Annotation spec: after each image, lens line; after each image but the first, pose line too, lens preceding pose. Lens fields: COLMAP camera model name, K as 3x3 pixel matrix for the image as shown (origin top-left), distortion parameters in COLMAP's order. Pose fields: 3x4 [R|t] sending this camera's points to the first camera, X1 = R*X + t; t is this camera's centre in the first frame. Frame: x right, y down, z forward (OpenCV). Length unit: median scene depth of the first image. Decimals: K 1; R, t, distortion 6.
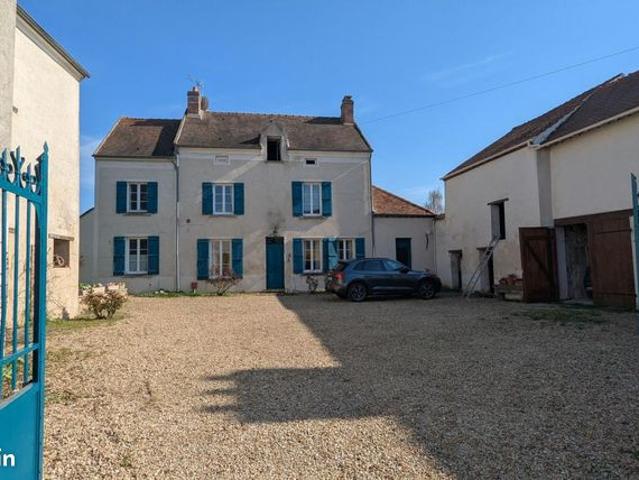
lens RADIAL K [[391.3, 0, 319.5], [0, 391.3, 240.0], [0, 0, 1]] dist [-0.000234, 0.000202]
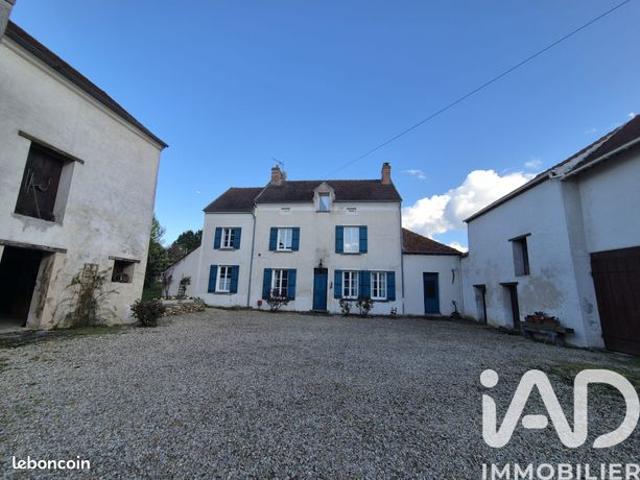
lens RADIAL K [[256.4, 0, 319.7], [0, 256.4, 244.9], [0, 0, 1]] dist [-0.000481, -0.000085]
pose [[0.962117, 0.002018, -0.272630, 0.115821], [-0.033602, 0.993226, -0.111231, 0.010014], [0.270559, 0.116178, 0.955668, 0.189870]]
